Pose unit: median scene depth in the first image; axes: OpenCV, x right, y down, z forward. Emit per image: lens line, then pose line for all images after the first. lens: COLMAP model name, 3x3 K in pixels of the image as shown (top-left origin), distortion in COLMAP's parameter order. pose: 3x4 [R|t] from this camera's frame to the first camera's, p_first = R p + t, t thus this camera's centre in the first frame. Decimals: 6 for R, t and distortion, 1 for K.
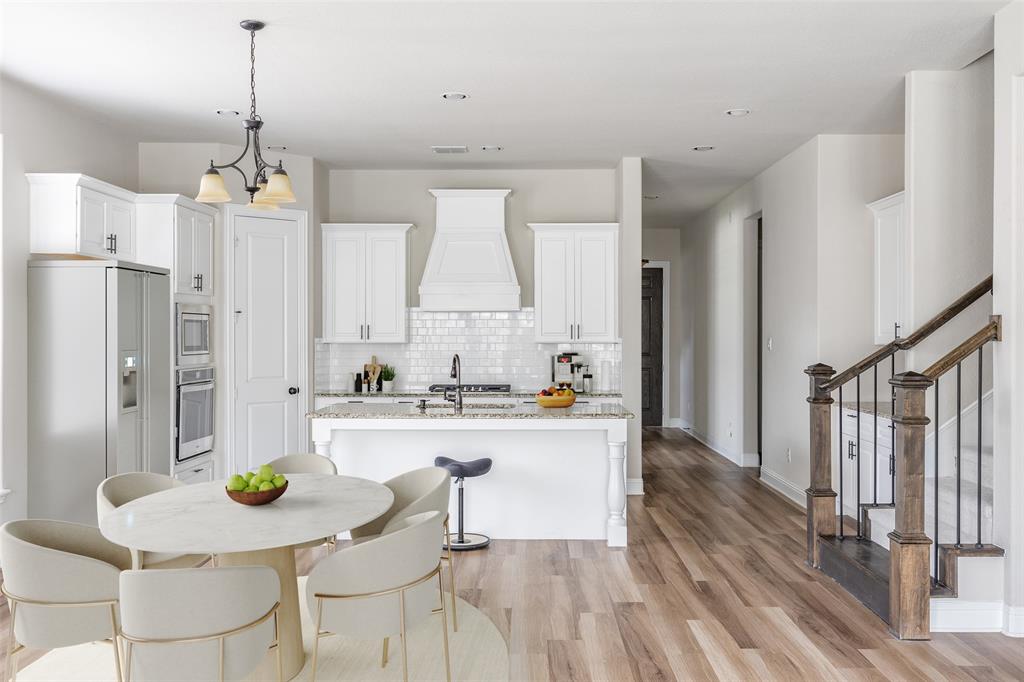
lens RADIAL K [[992.7, 0, 504.1], [0, 992.7, 336.8], [0, 0, 1]] dist [-0.021771, 0.000000]
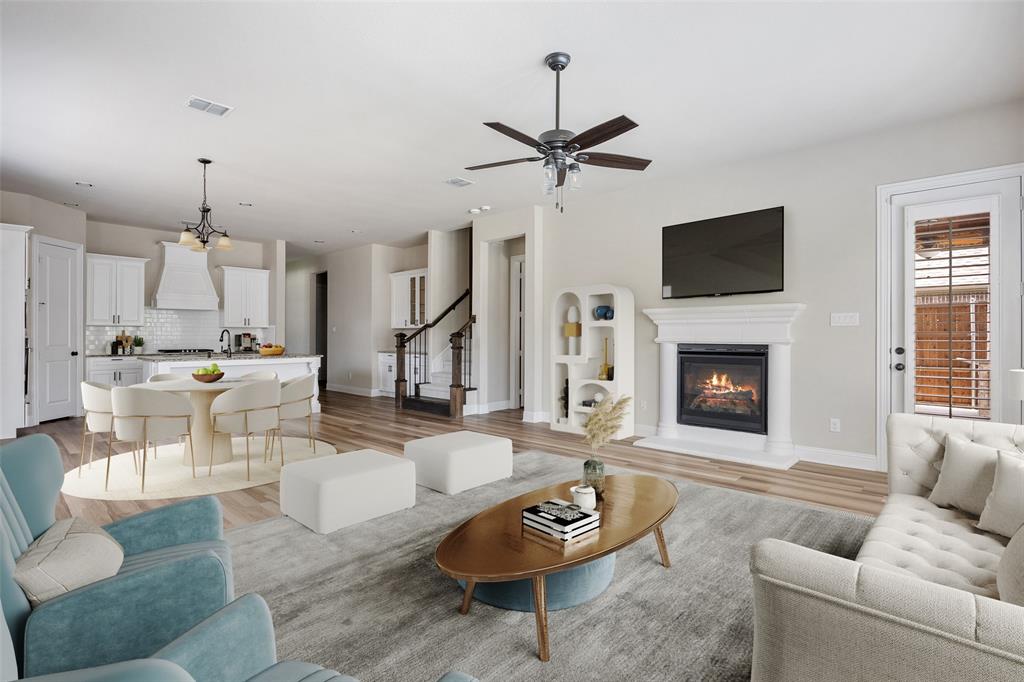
lens RADIAL K [[496.5, 0, 517.0], [0, 496.5, 347.0], [0, 0, 1]] dist [0.002061, 0.000431]
pose [[0.674298, -0.014646, 0.738314, -0.326168], [-0.000568, 0.999793, 0.020352, 0.026873], [-0.738459, -0.014142, 0.674150, -0.098156]]
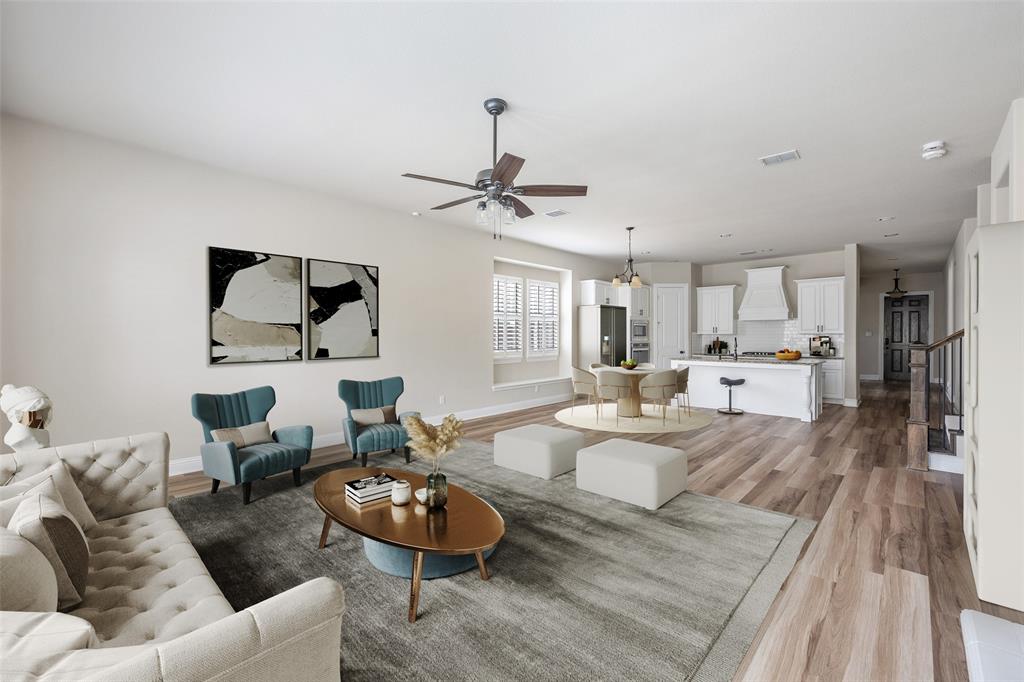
lens RADIAL K [[416.6, 0, 516.8], [0, 416.6, 337.2], [0, 0, 1]] dist [0.002353, 0.000071]
pose [[0.743980, 0.001021, -0.668201, 0.199391], [-0.000447, 0.999999, 0.001030, 0.013868], [0.668202, -0.000467, 0.743980, -0.116637]]
